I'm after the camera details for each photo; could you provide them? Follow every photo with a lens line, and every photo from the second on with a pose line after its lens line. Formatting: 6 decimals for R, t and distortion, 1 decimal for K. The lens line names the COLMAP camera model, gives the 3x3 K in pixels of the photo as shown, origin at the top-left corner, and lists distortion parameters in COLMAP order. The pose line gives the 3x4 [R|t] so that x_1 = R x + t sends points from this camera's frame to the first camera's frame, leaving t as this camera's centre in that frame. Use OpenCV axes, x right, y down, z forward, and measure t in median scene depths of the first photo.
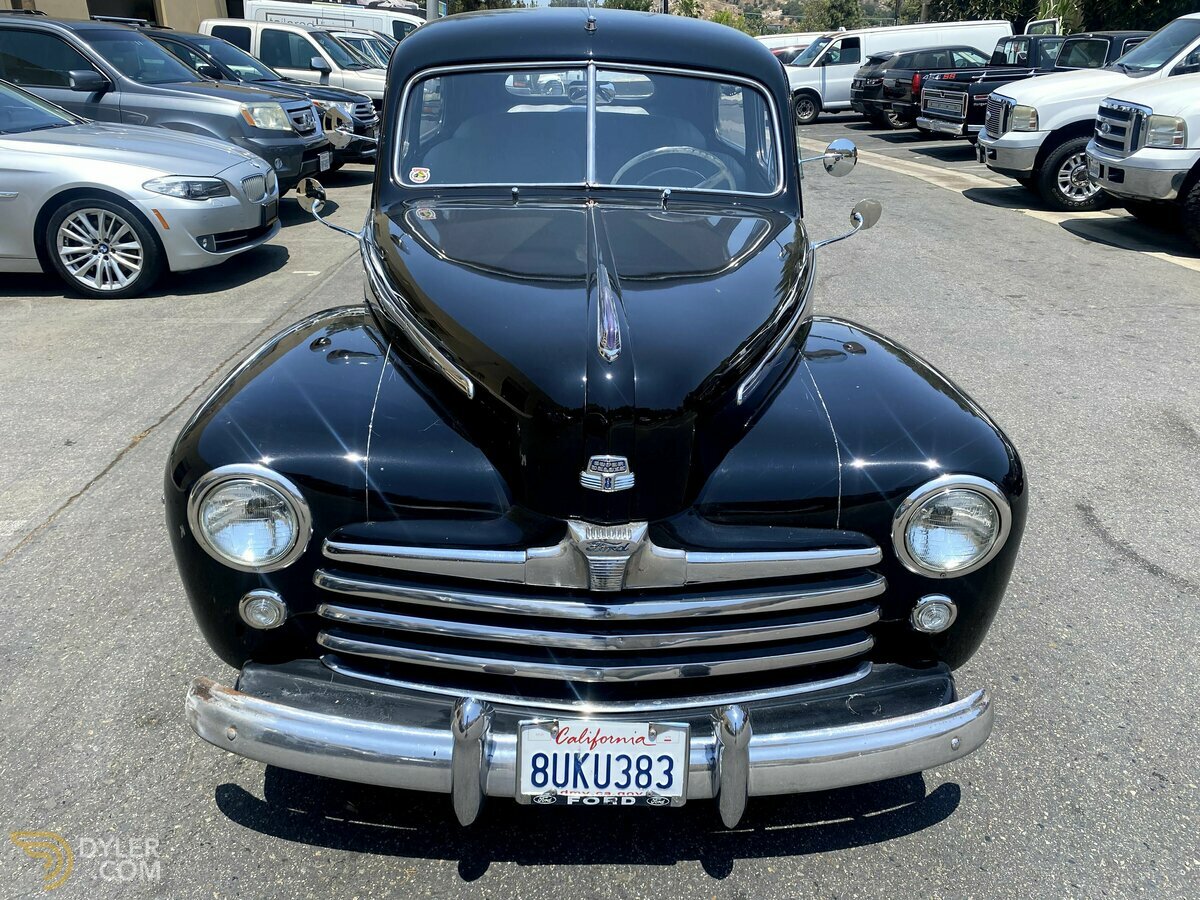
lens RADIAL K [[913.2, 0, 585.8], [0, 913.2, 423.8], [0, 0, 1]] dist [0.019527, -0.019514]
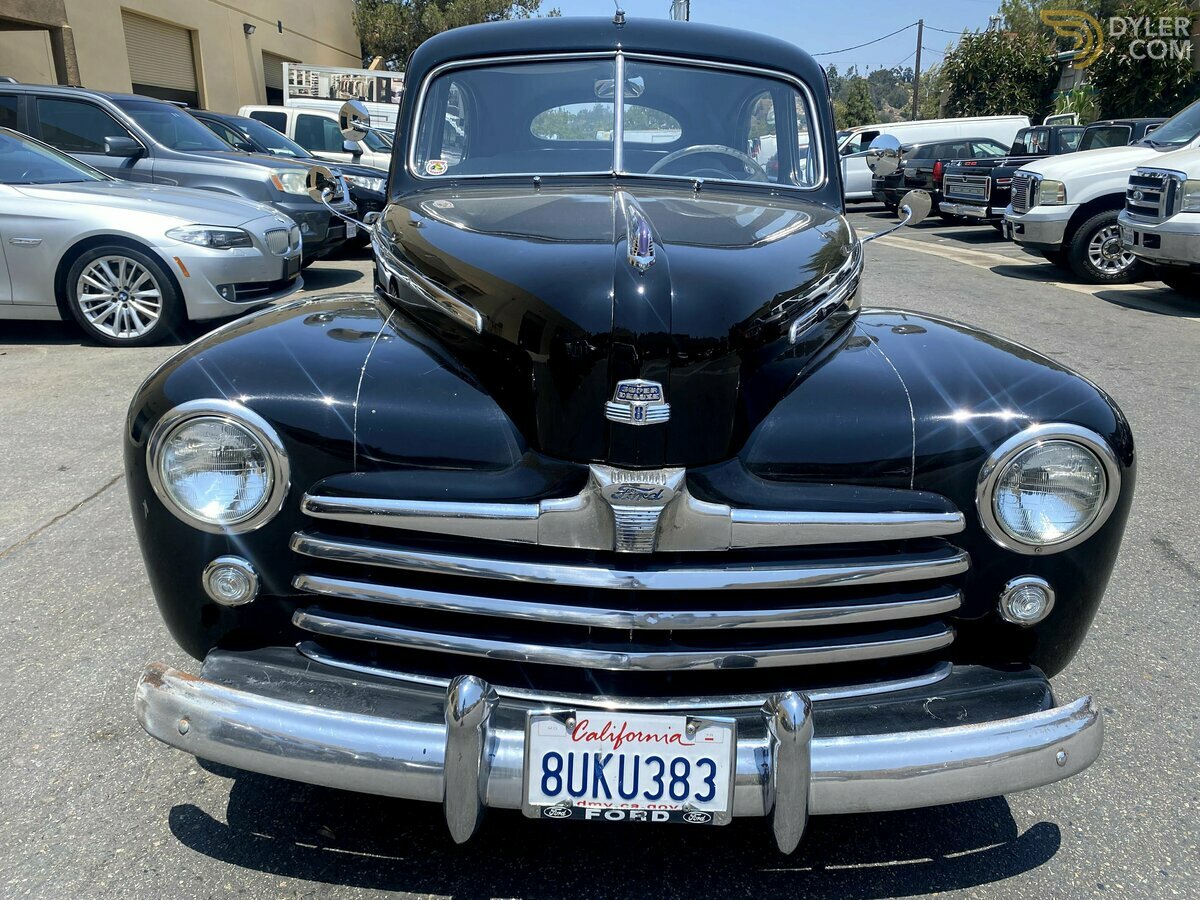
lens RADIAL K [[913.2, 0, 585.8], [0, 913.2, 423.8], [0, 0, 1]] dist [0.019527, -0.019514]
pose [[0.999652, 0.010081, -0.024377, -0.002945], [-0.012460, 0.994960, -0.099495, 0.129198], [0.023251, 0.099764, 0.994739, 0.137004]]
